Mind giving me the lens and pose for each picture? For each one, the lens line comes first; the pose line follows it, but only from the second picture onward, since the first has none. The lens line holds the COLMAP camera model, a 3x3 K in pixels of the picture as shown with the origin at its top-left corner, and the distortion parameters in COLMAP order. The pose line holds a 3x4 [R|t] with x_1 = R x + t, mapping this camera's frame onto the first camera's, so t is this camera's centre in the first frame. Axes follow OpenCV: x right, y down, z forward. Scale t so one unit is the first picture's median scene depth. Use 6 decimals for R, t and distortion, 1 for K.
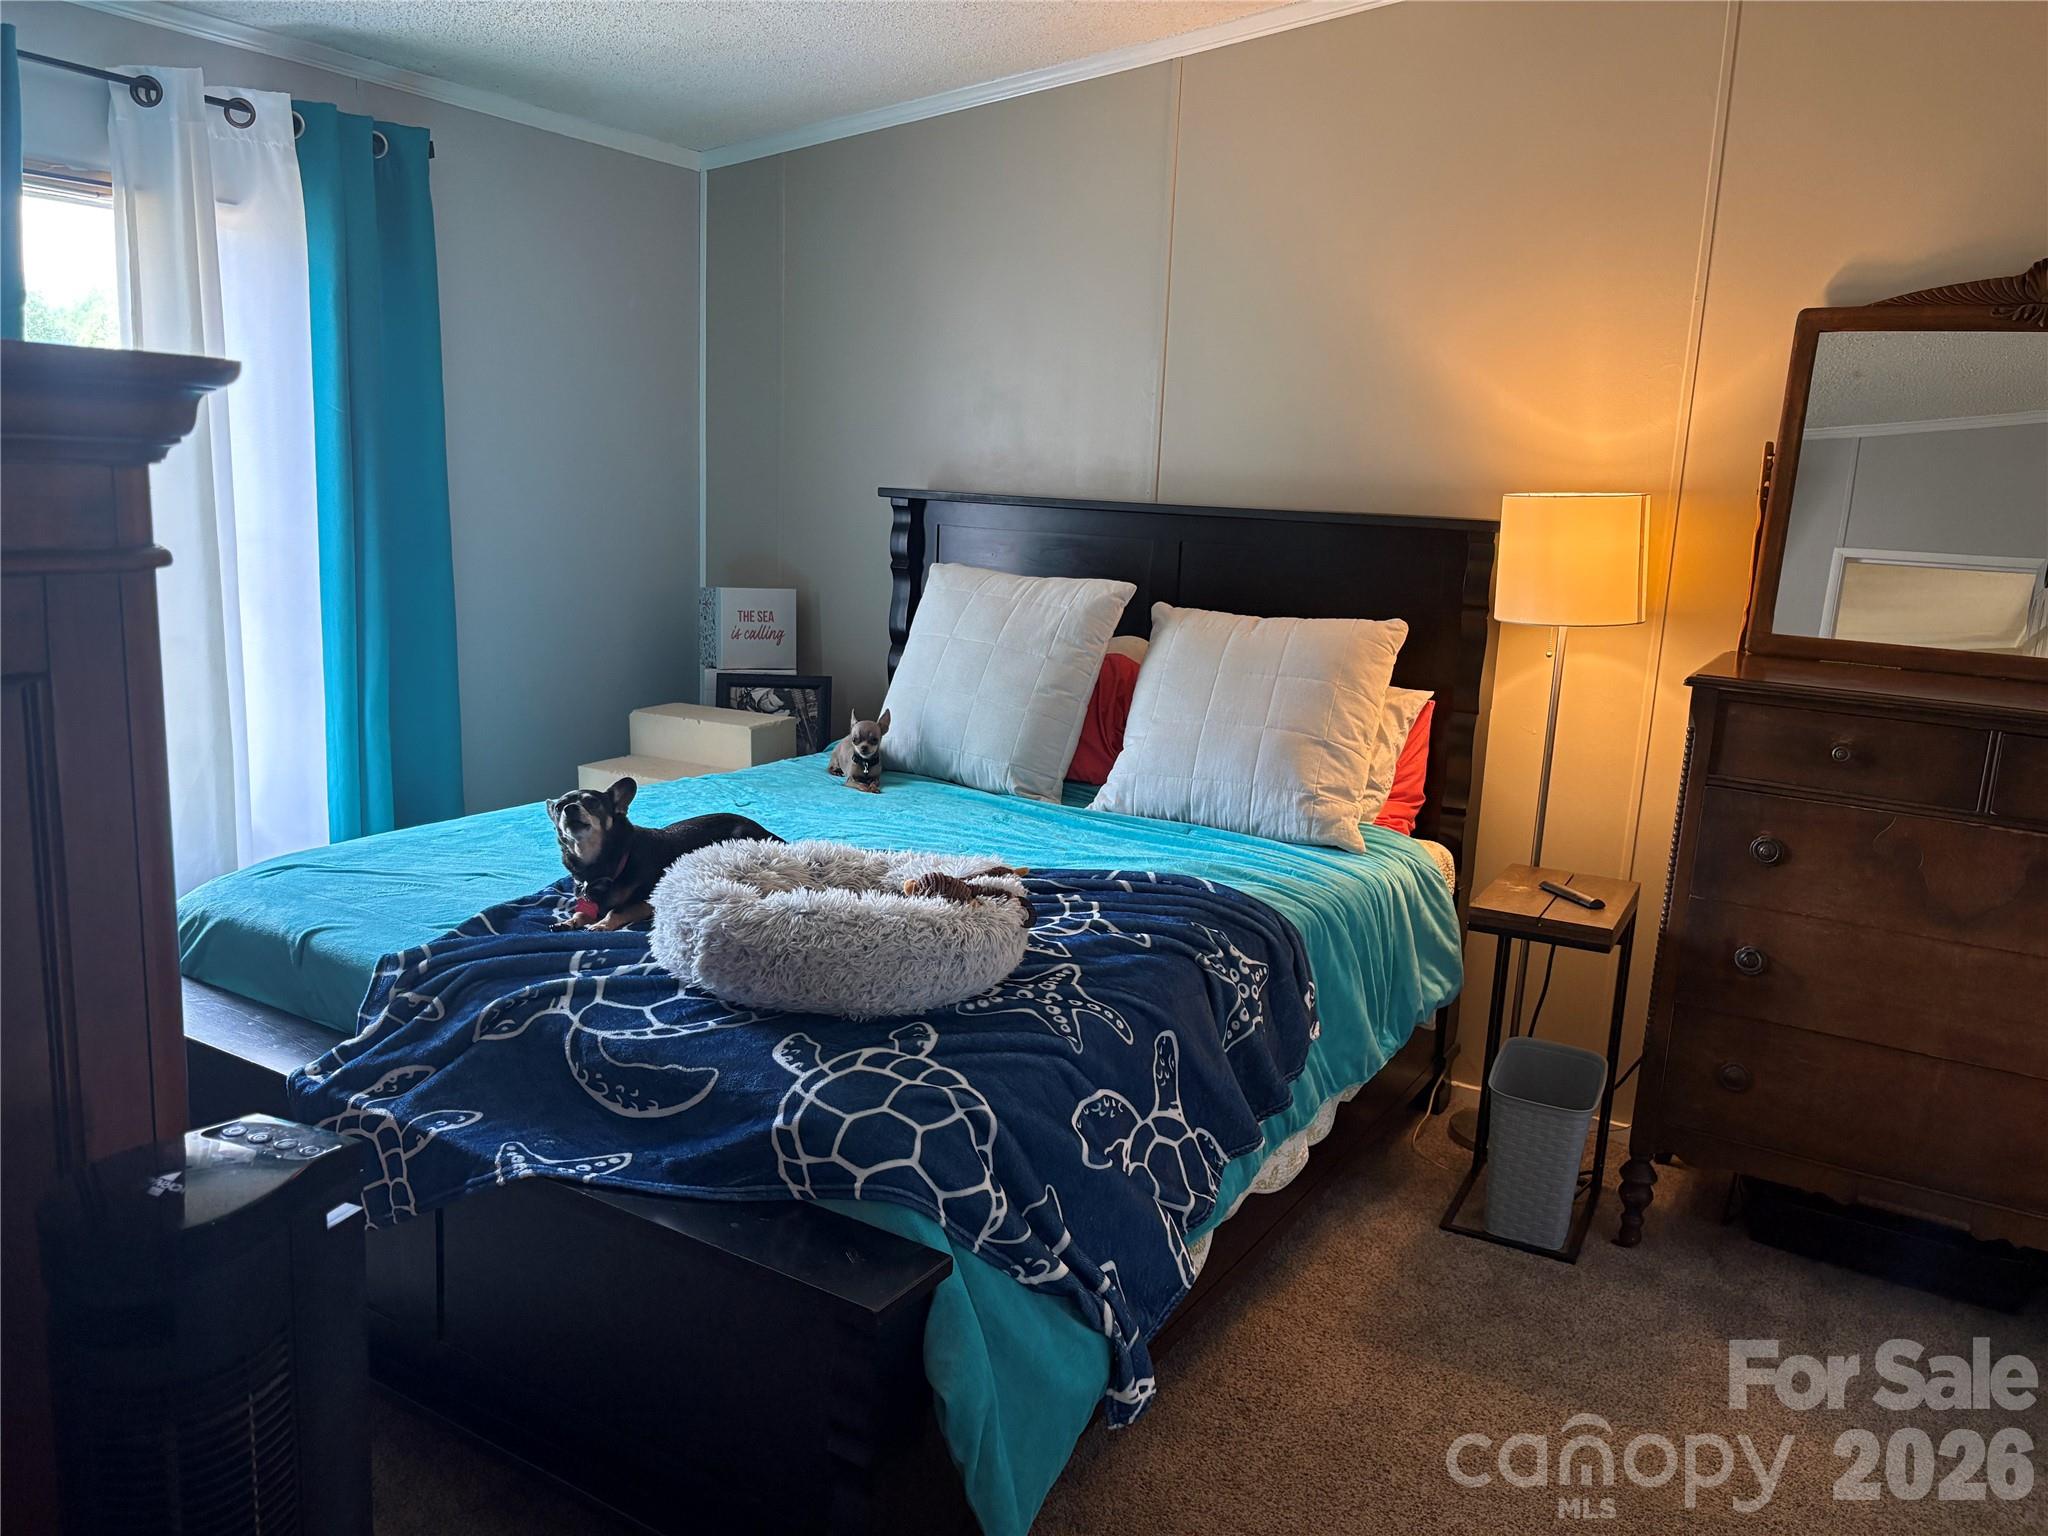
lens RADIAL K [[1556.3, 0, 1016.4], [0, 1556.3, 766.4], [0, 0, 1]] dist [0.048044, -0.056752]
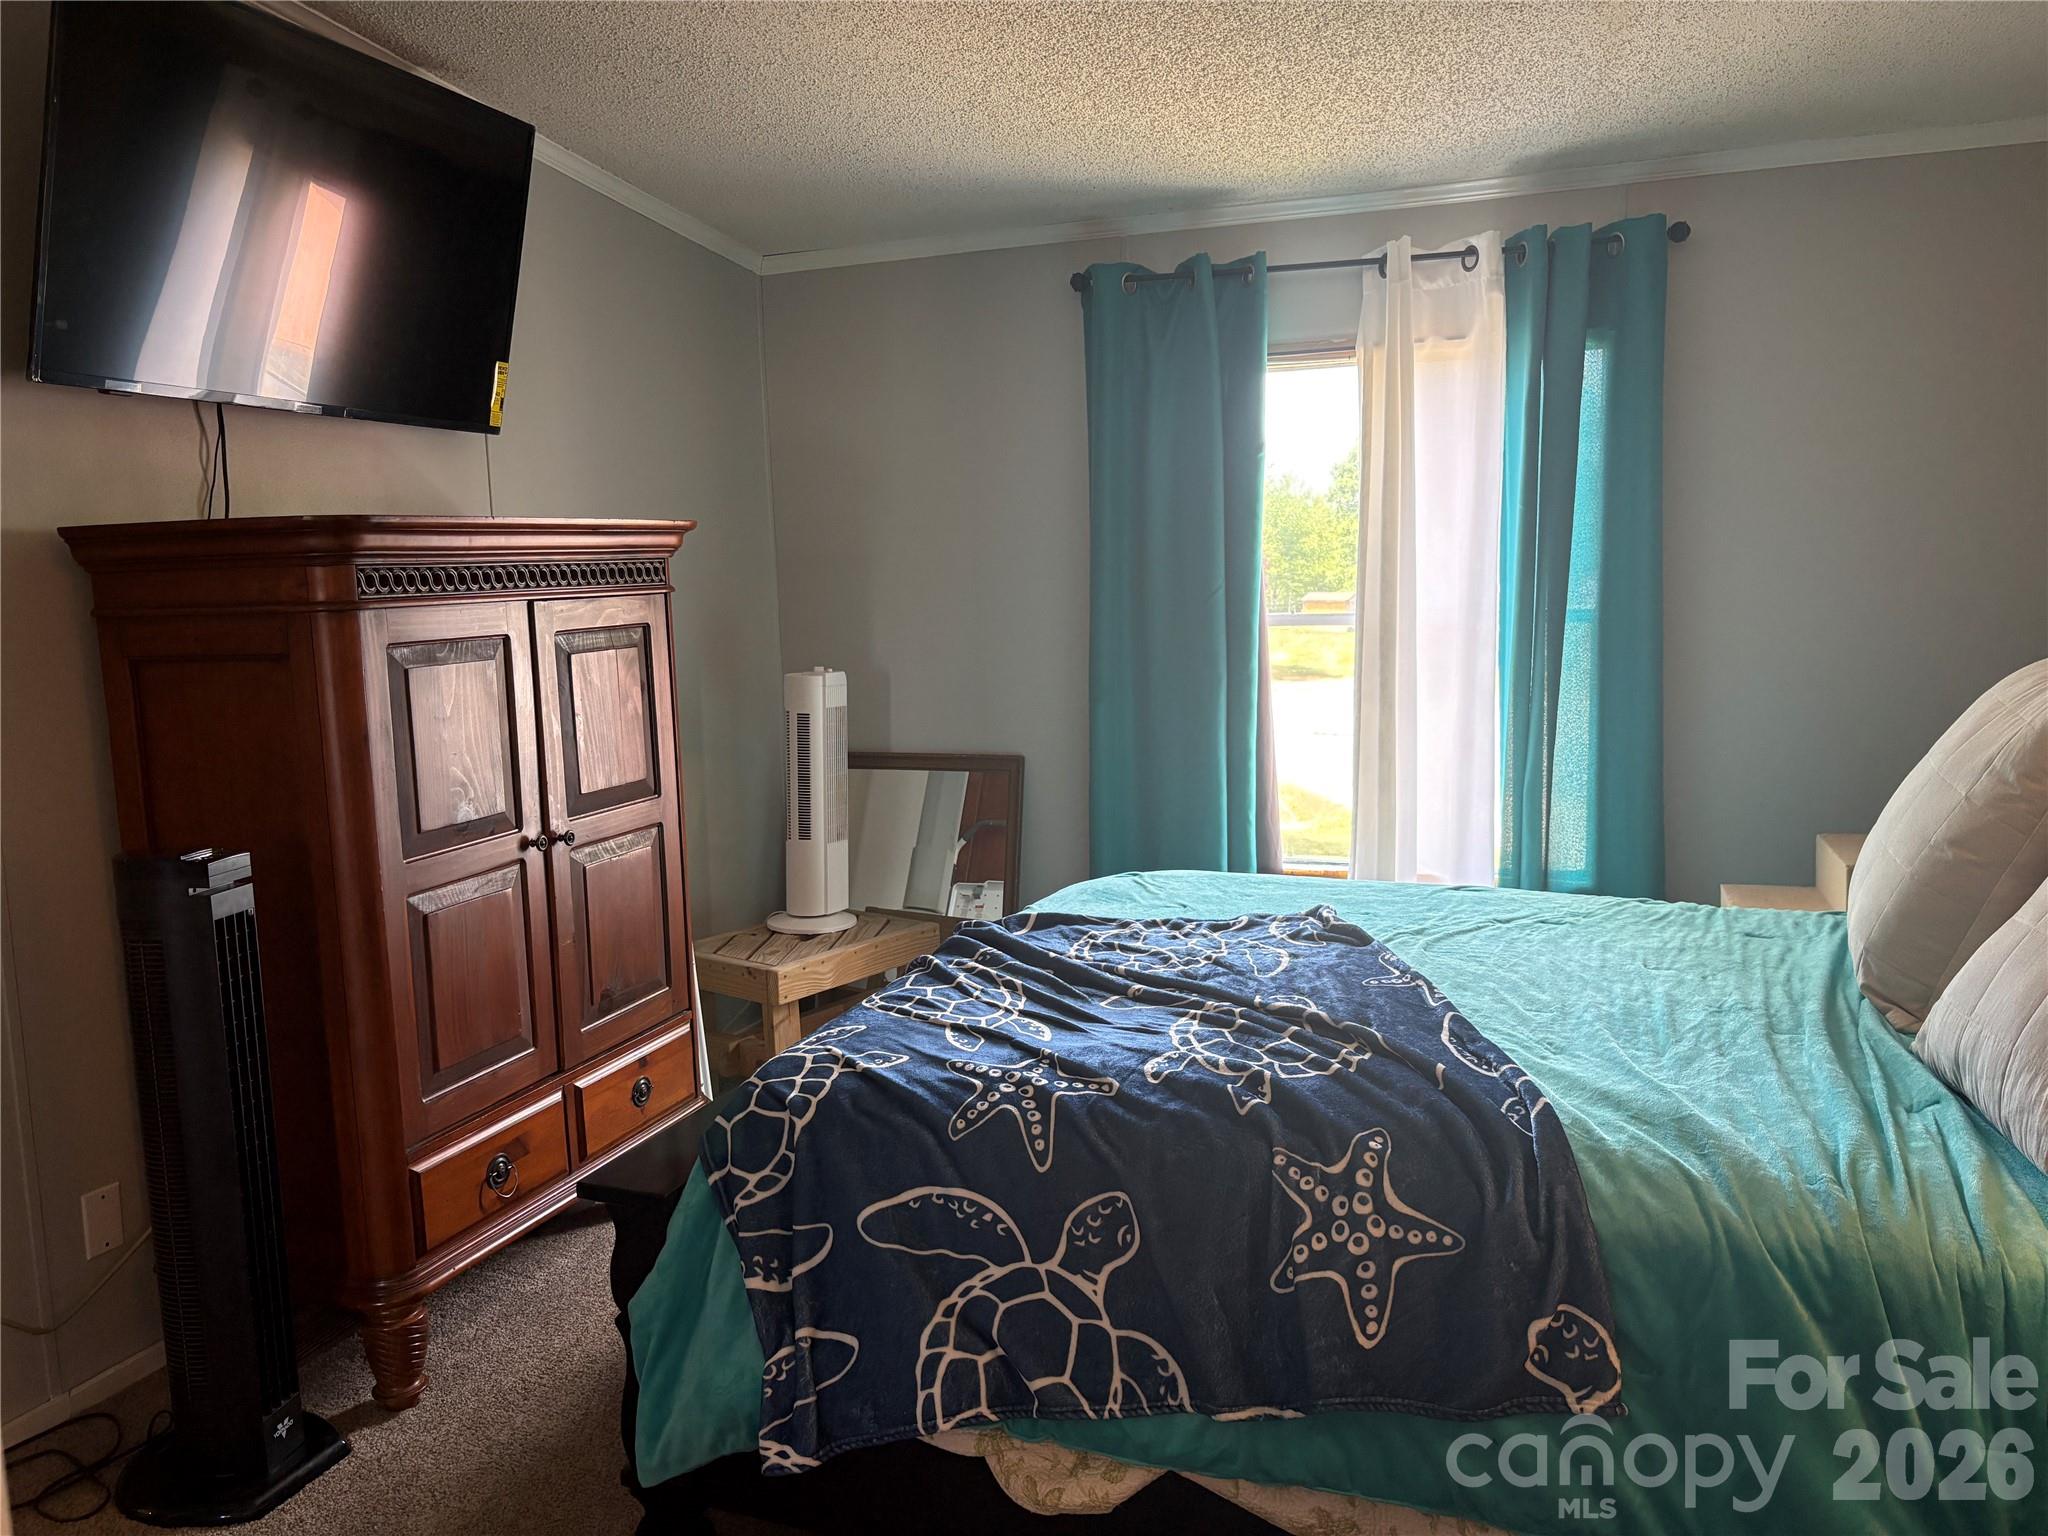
lens RADIAL K [[1556.3, 0, 1019.8], [0, 1556.3, 765.8], [0, 0, 1]] dist [0.048044, -0.056752]
pose [[0.188689, 0.084478, -0.978397, 0.747205], [-0.158763, 0.985811, 0.054500, -0.076696], [0.969119, 0.145049, 0.199424, 0.638490]]
